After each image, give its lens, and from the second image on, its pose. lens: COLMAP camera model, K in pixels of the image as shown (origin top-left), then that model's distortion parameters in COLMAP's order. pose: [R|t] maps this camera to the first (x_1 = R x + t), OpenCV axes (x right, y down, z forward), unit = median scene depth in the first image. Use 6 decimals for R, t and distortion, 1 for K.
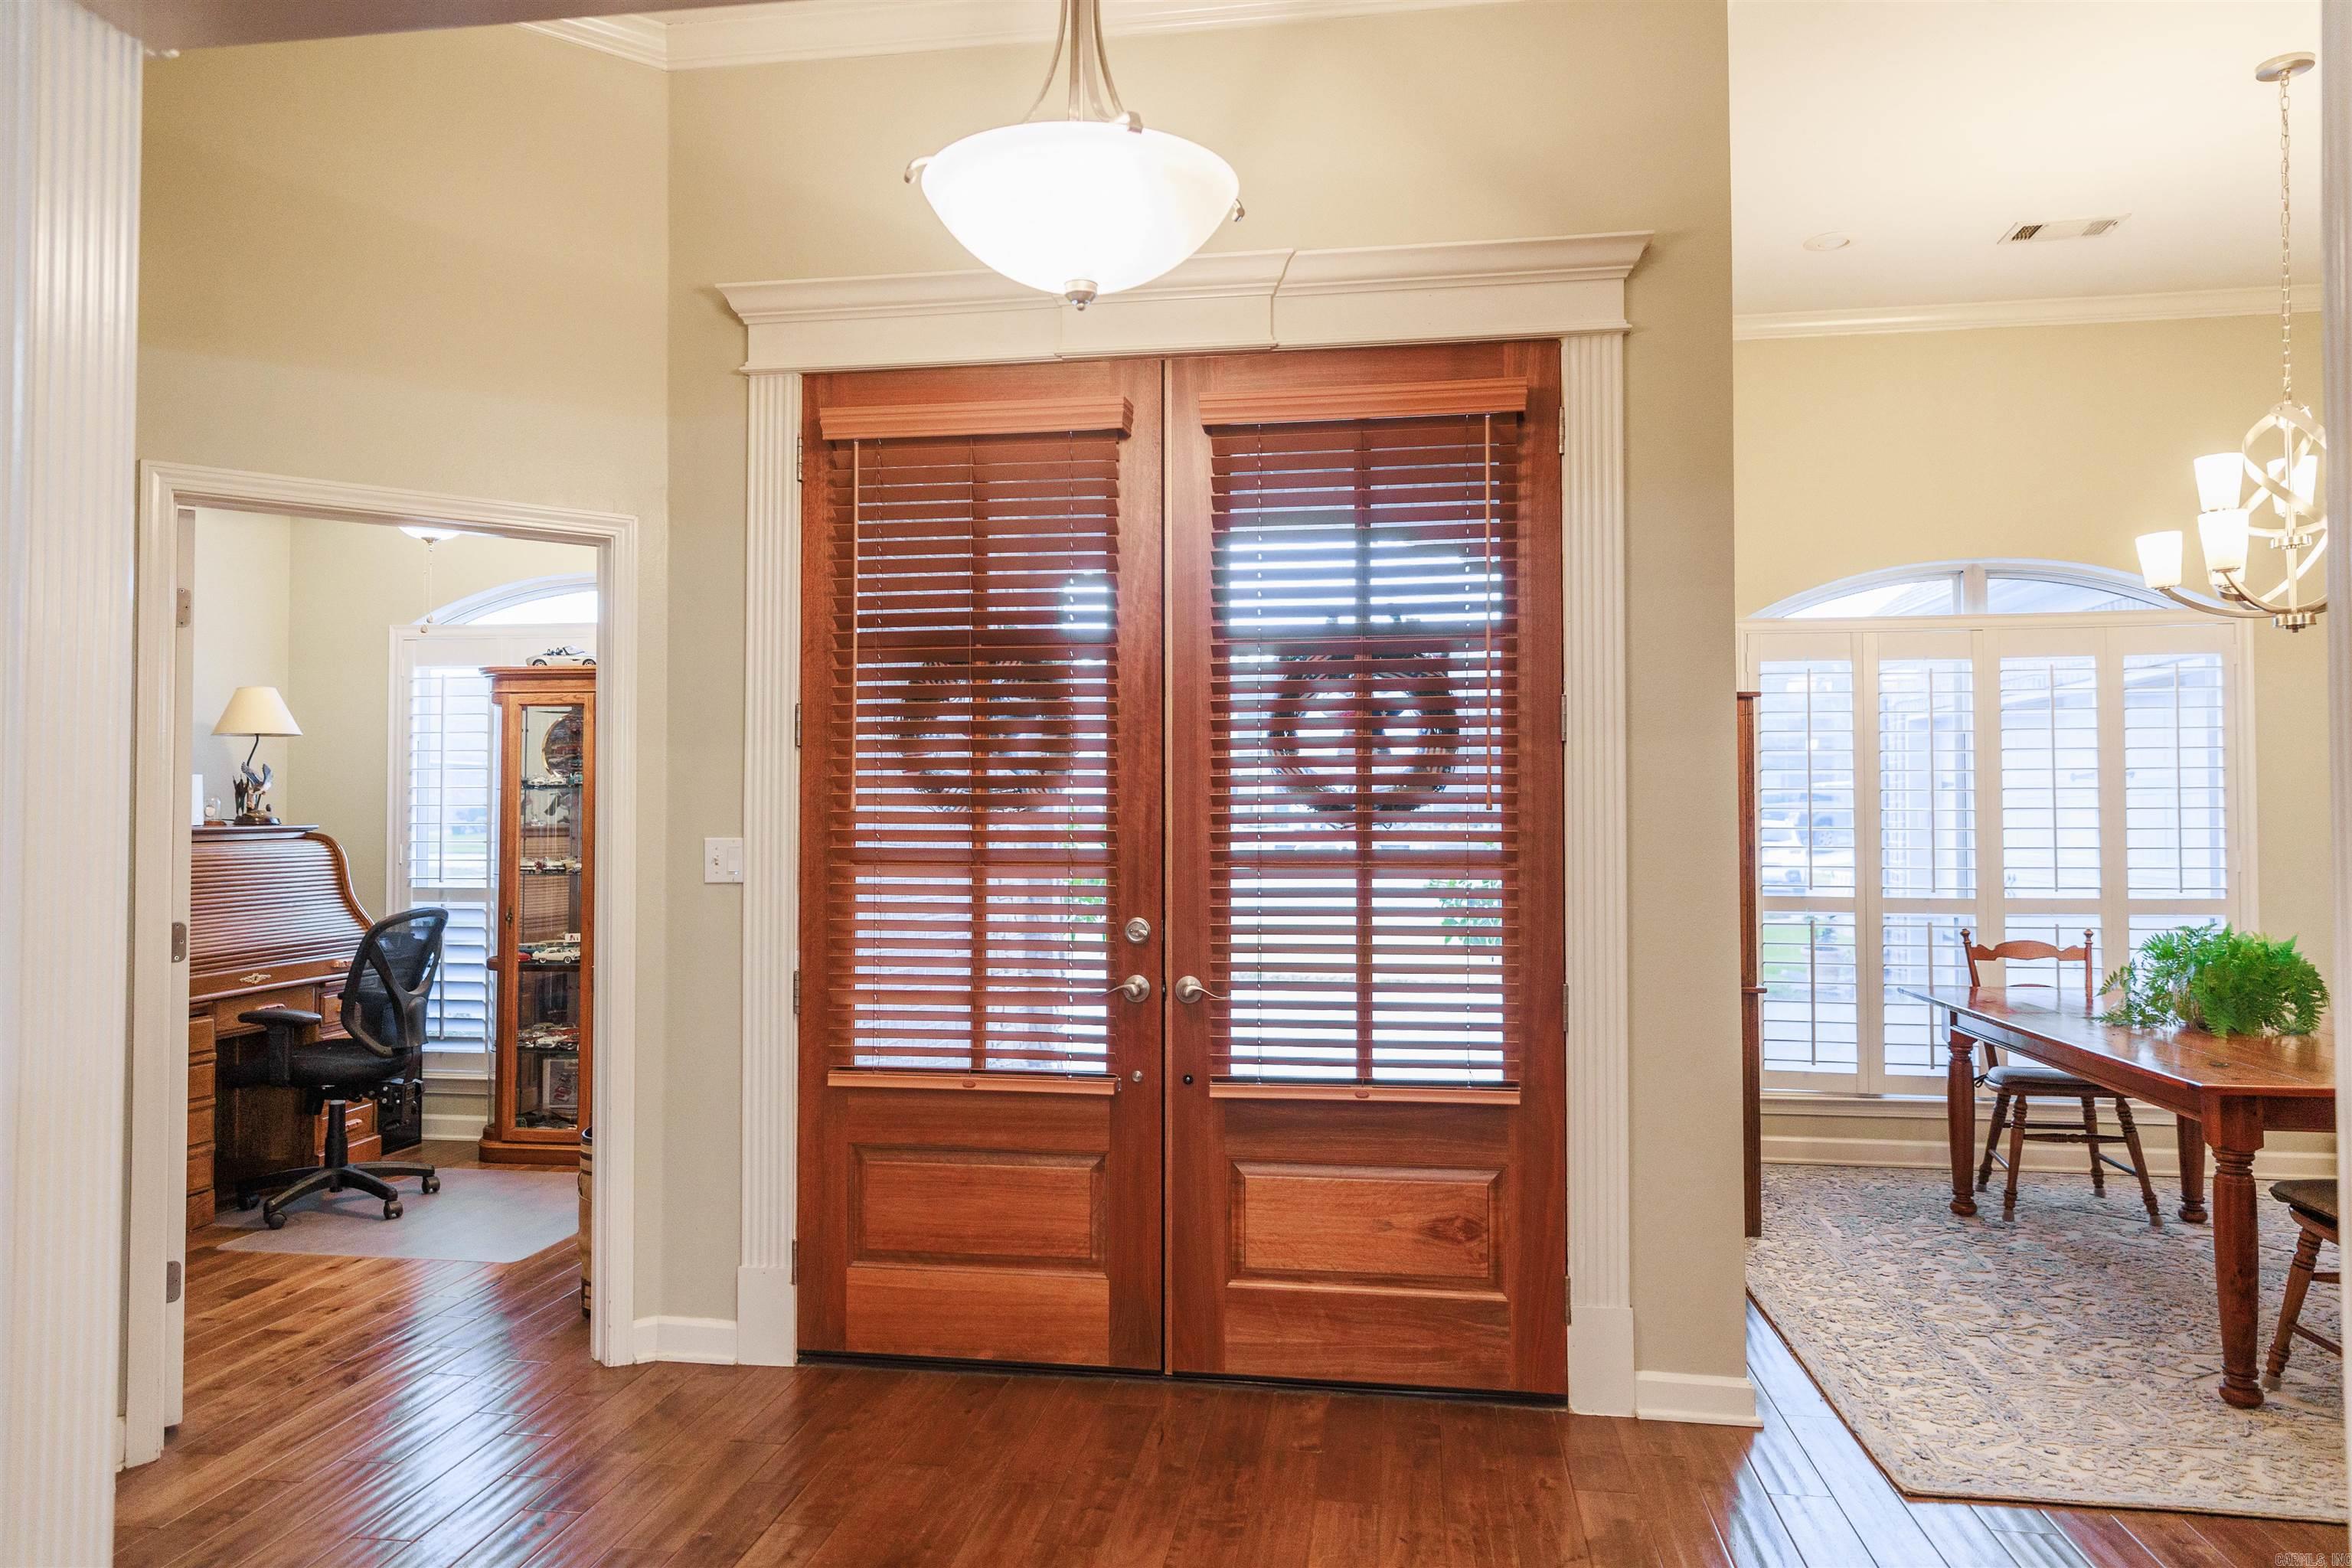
lens RADIAL K [[1596.8, 0, 1161.8], [0, 1596.8, 773.4], [0, 0, 1]] dist [0.008782, 0.000802]
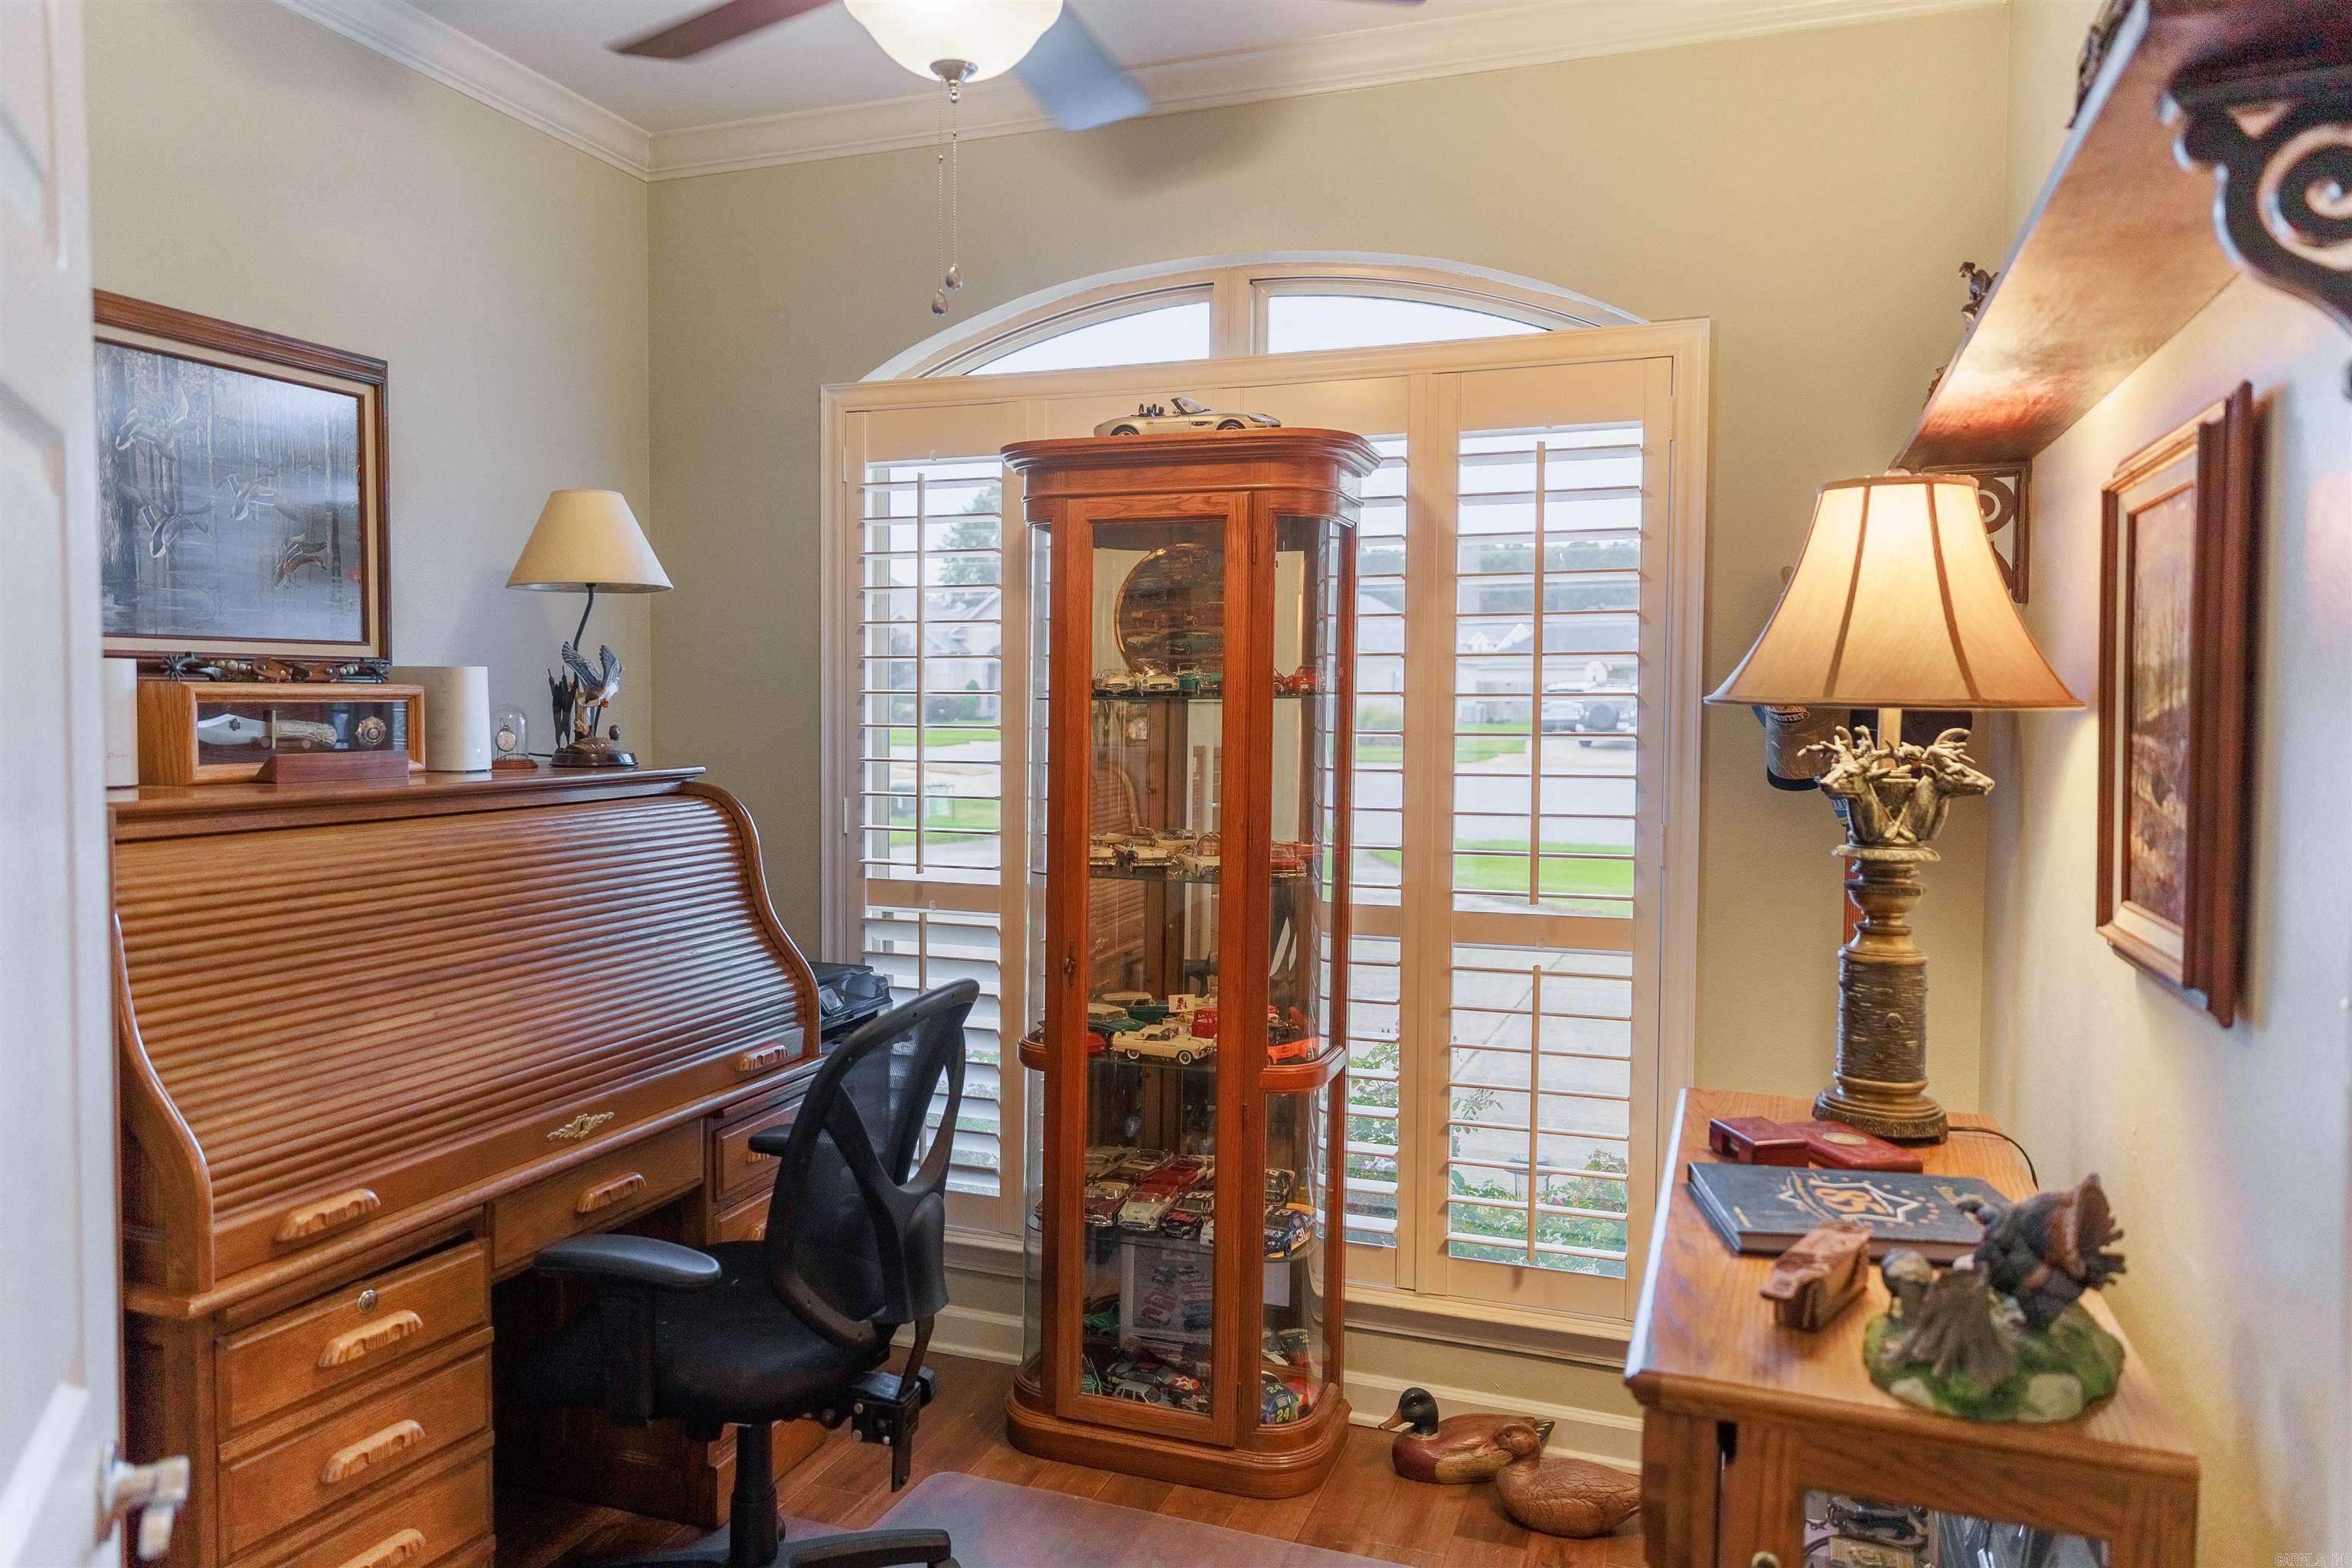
lens RADIAL K [[1596.8, 0, 1161.8], [0, 1596.8, 773.4], [0, 0, 1]] dist [0.008782, 0.000802]
pose [[0.979171, 0.019763, -0.202072, -0.322039], [-0.005077, 0.997324, 0.072935, -0.003932], [0.202973, -0.070390, 0.976651, 0.609598]]
